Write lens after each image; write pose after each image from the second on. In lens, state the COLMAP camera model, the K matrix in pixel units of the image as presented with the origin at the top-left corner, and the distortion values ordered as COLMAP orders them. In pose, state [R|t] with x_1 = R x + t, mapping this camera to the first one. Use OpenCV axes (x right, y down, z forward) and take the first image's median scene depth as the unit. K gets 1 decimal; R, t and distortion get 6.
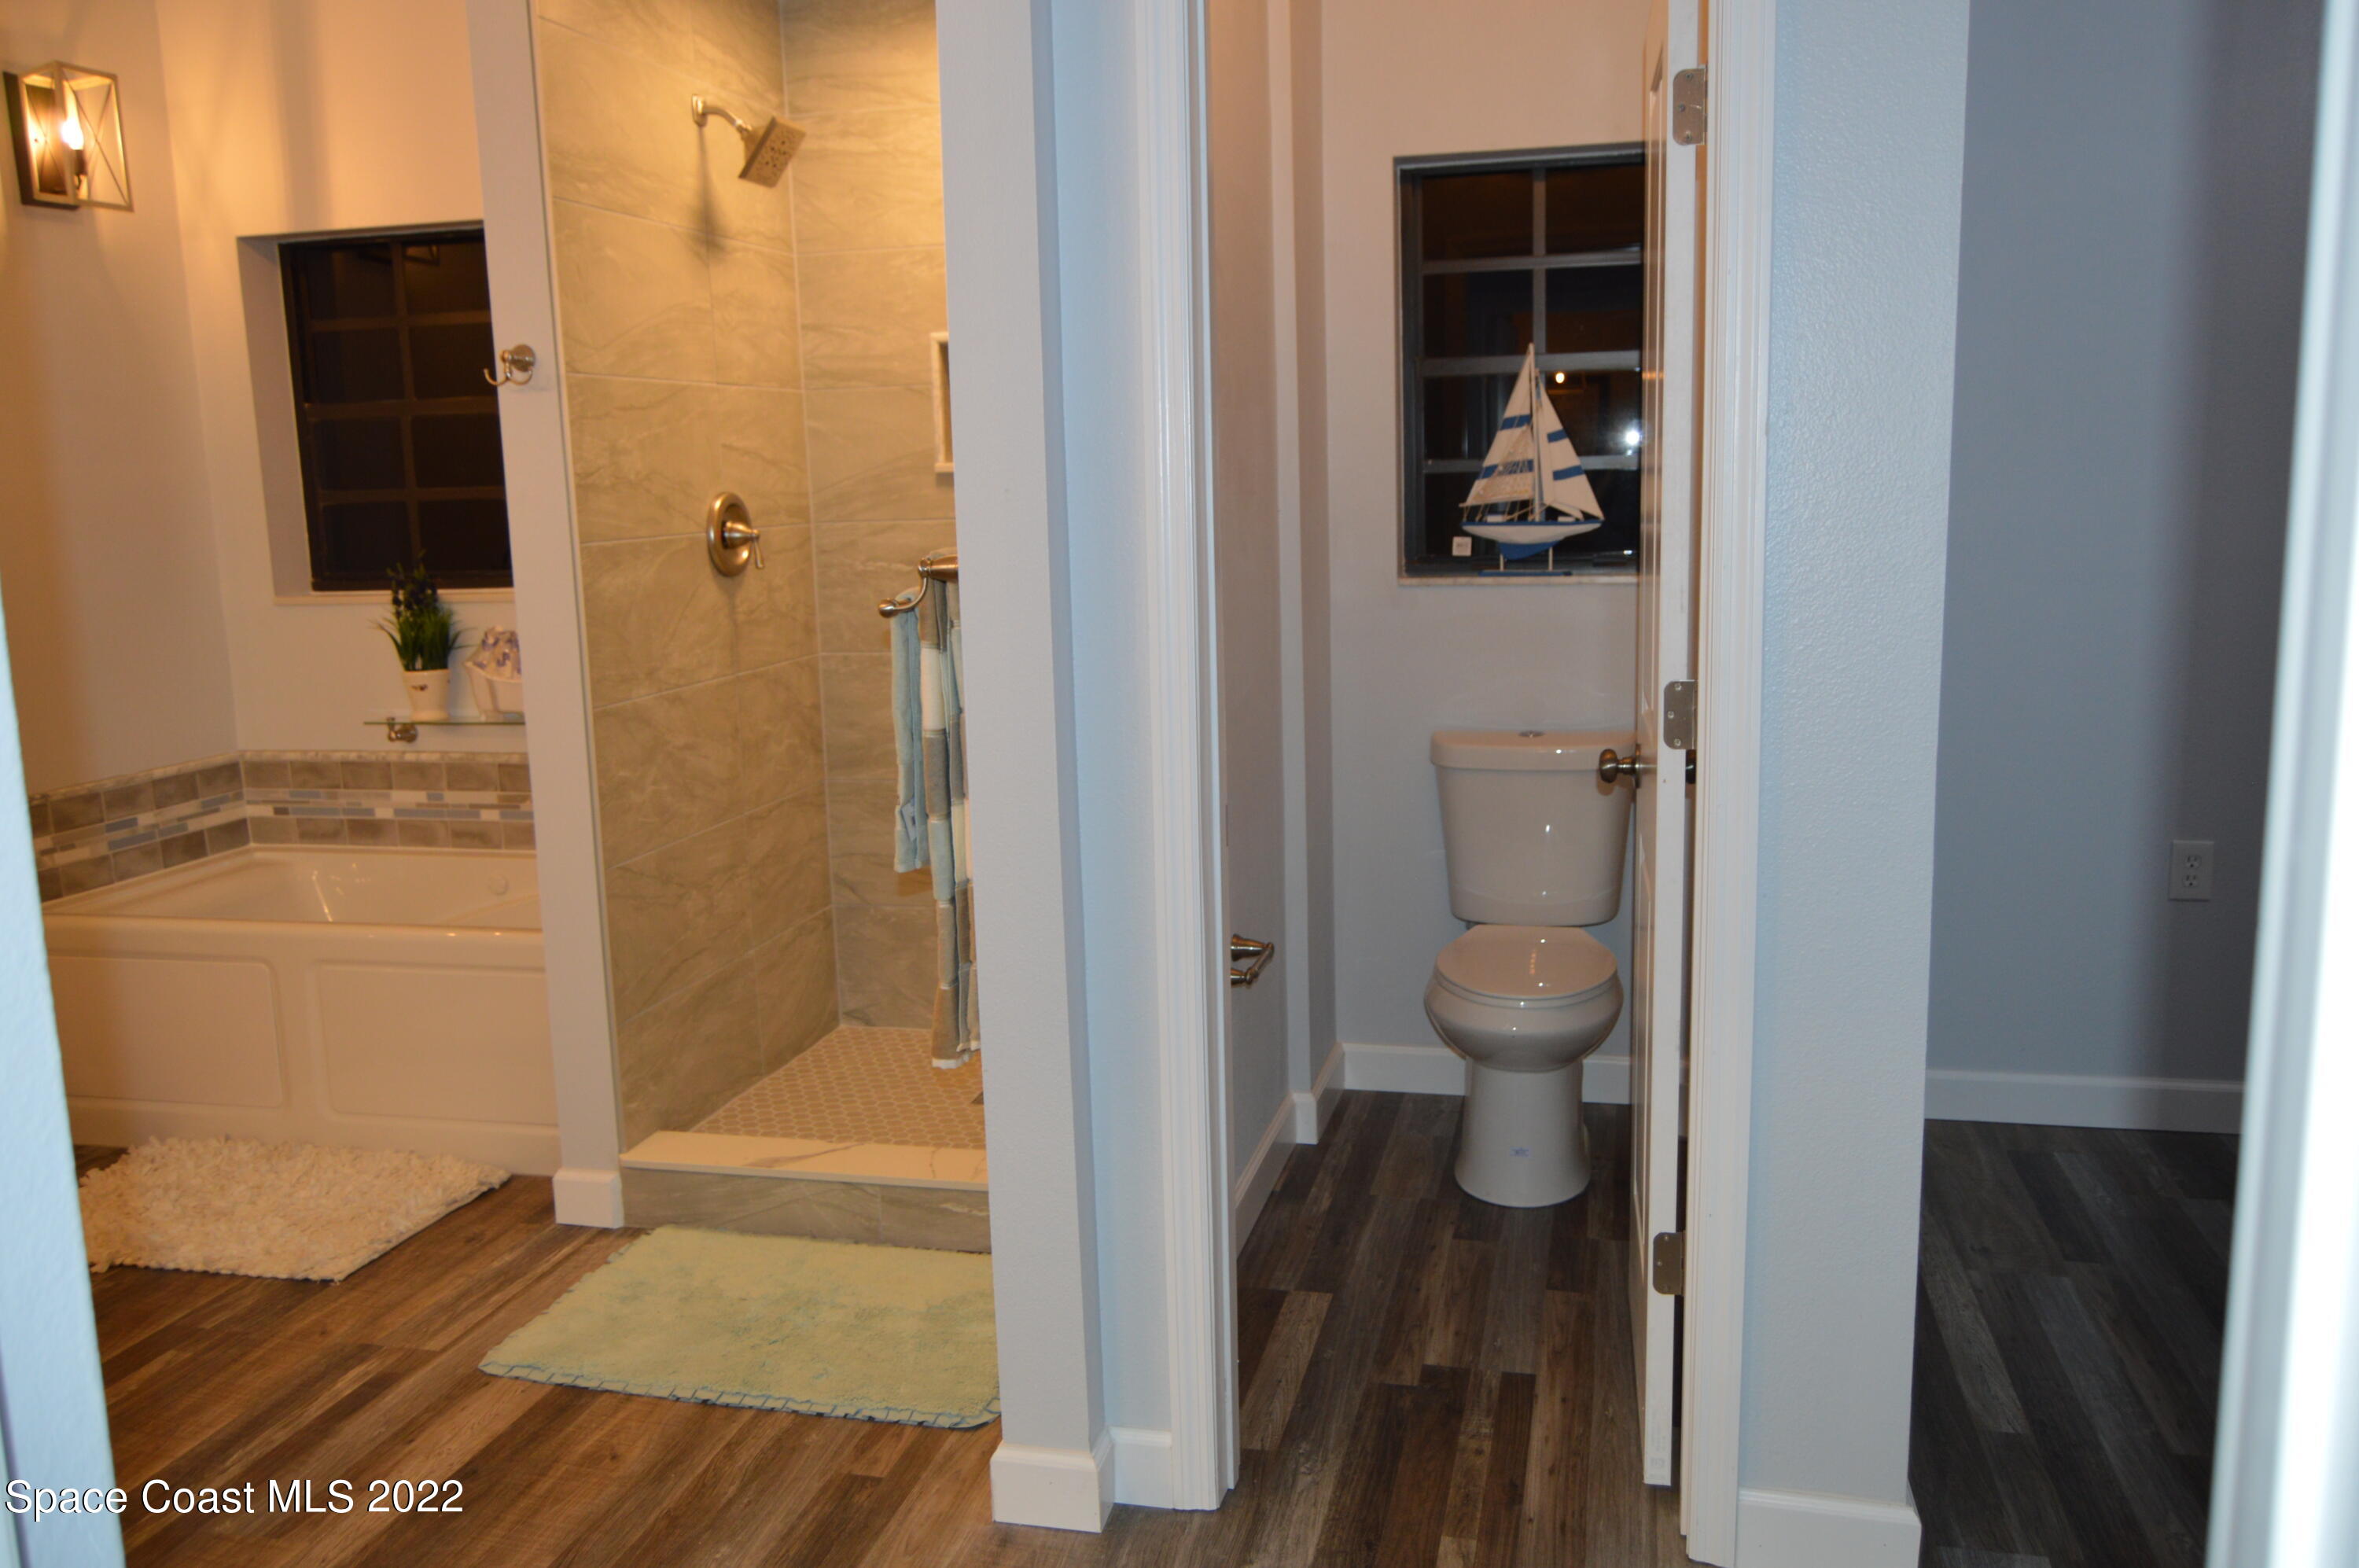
lens RADIAL K [[1852.9, 0, 1191.1], [0, 1852.9, 782.4], [0, 0, 1]] dist [-0.016287, 0.013515]
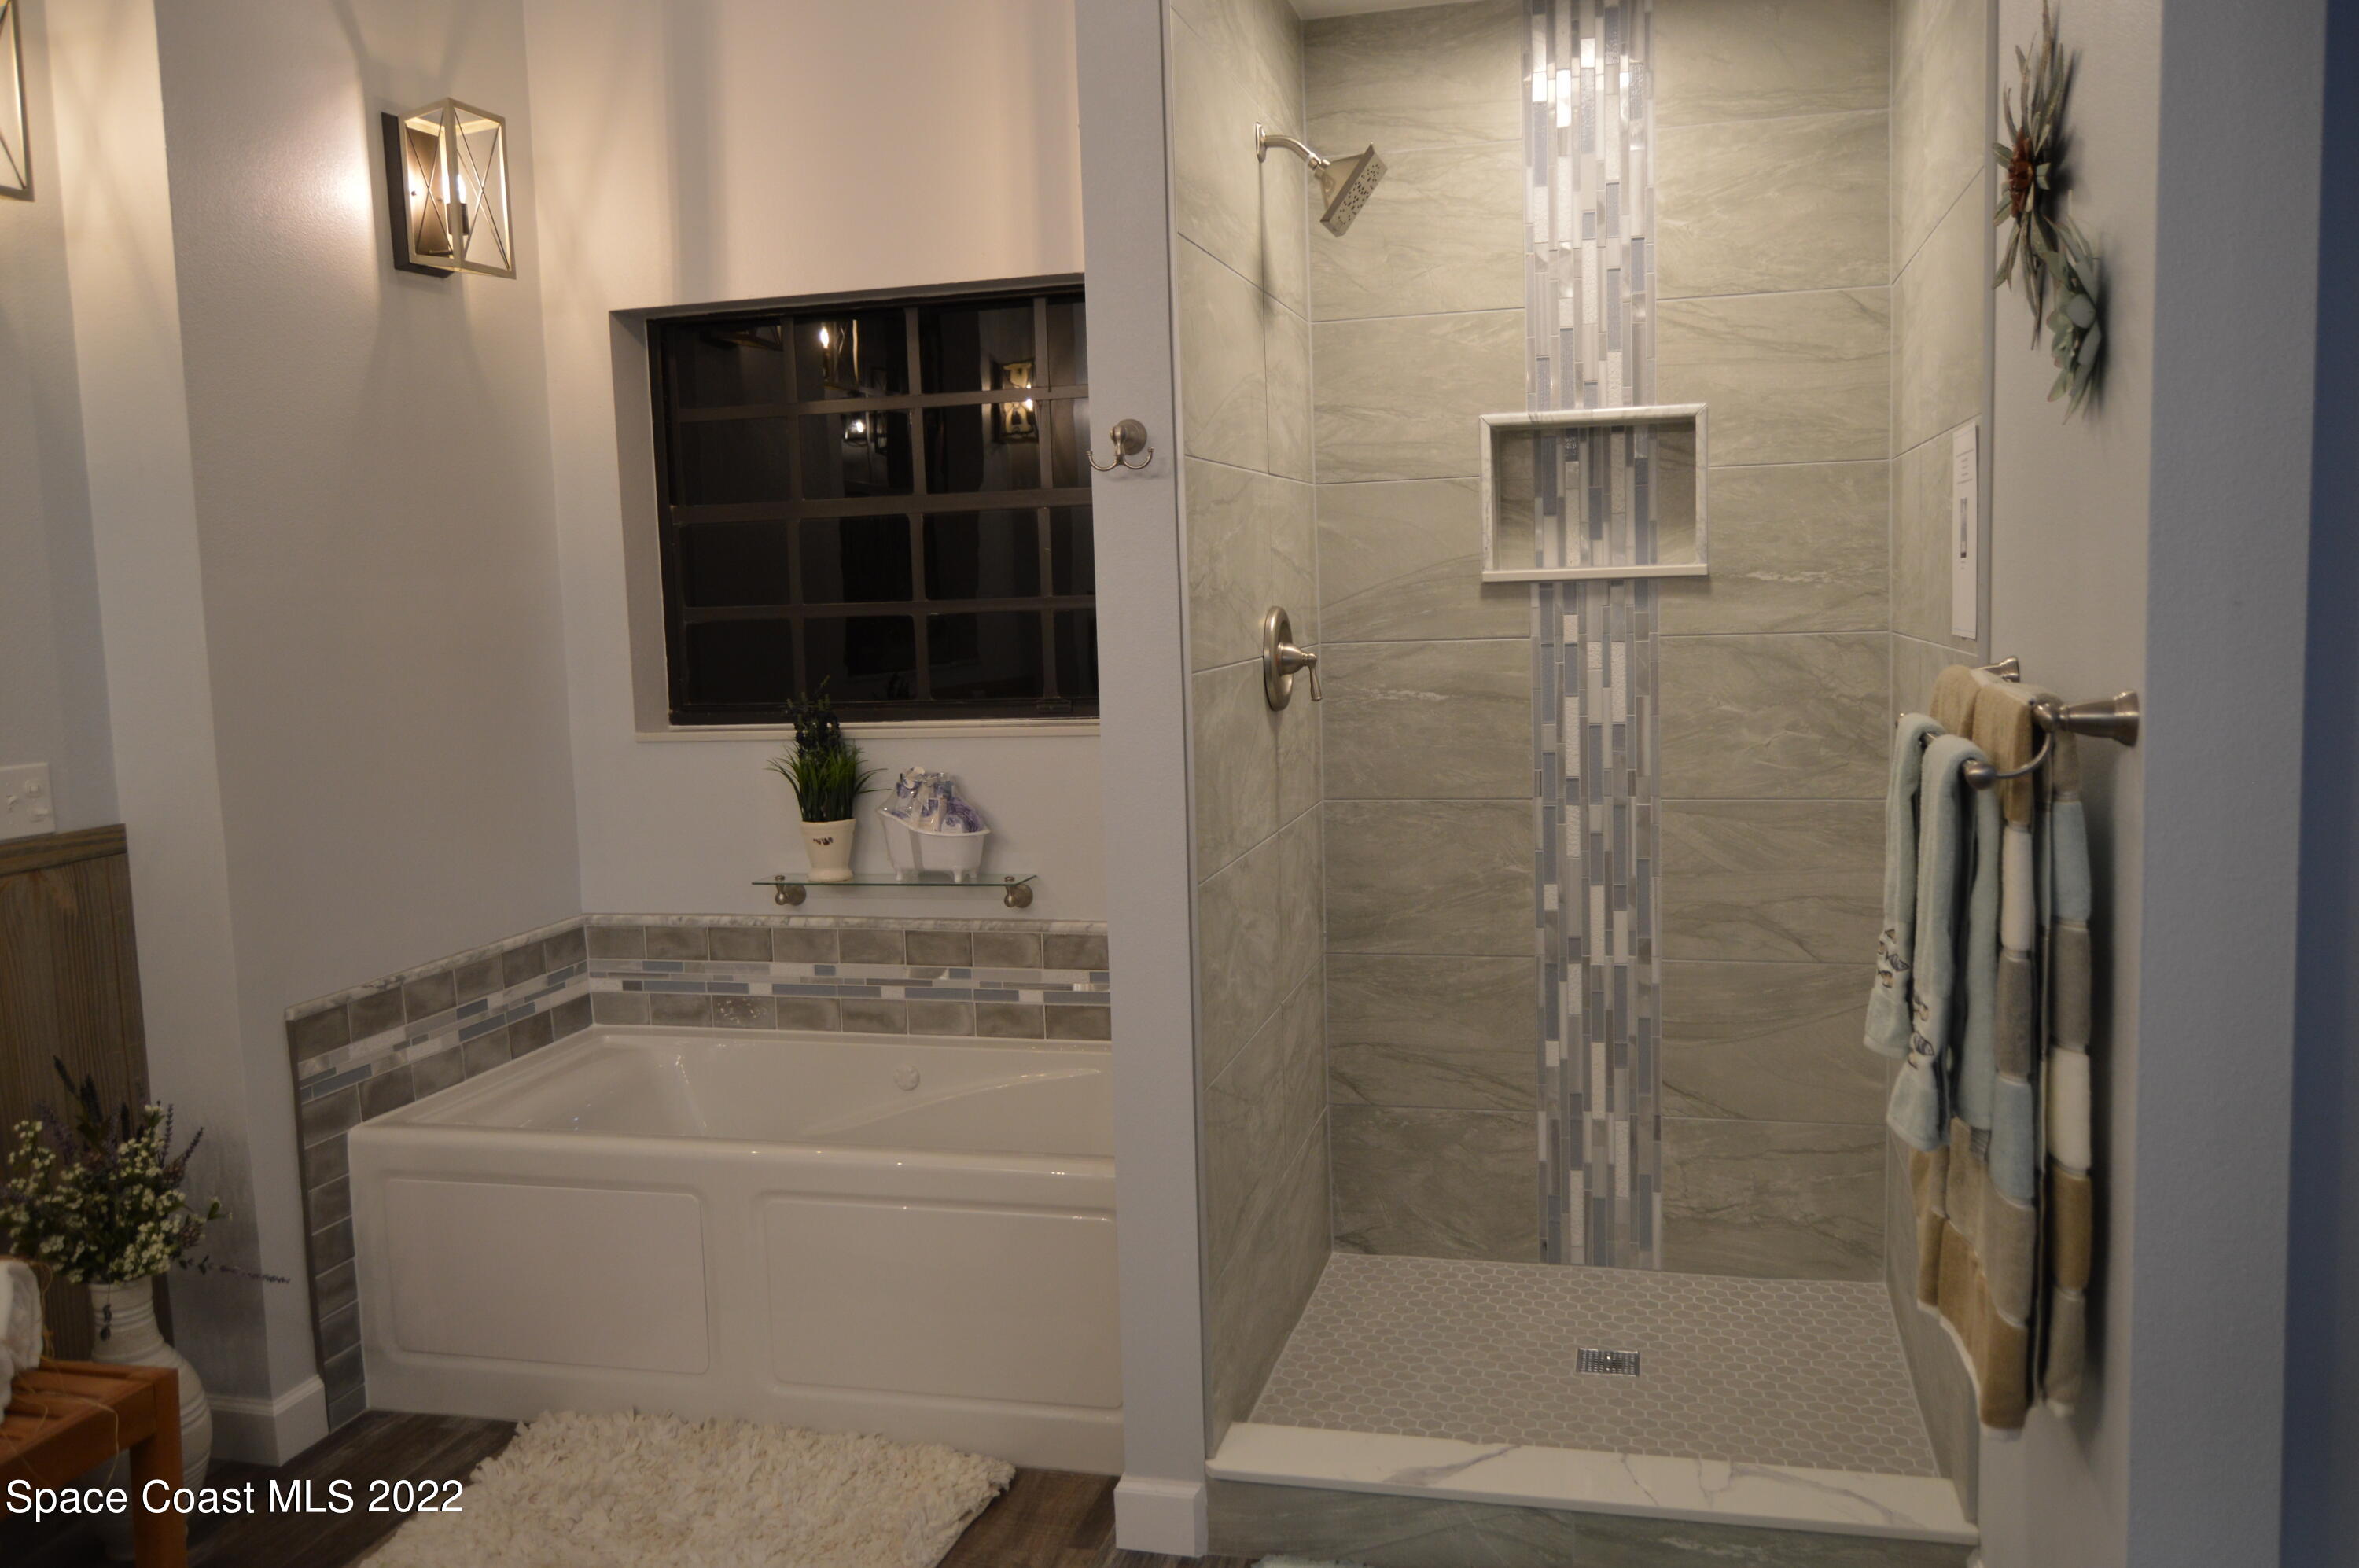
lens RADIAL K [[1852.9, 0, 1191.1], [0, 1852.9, 782.4], [0, 0, 1]] dist [-0.016287, 0.013515]
pose [[0.999840, -0.003260, -0.017597, -0.257821], [0.002204, 0.998215, -0.059690, -0.029958], [0.017760, 0.059642, 0.998062, 0.183658]]
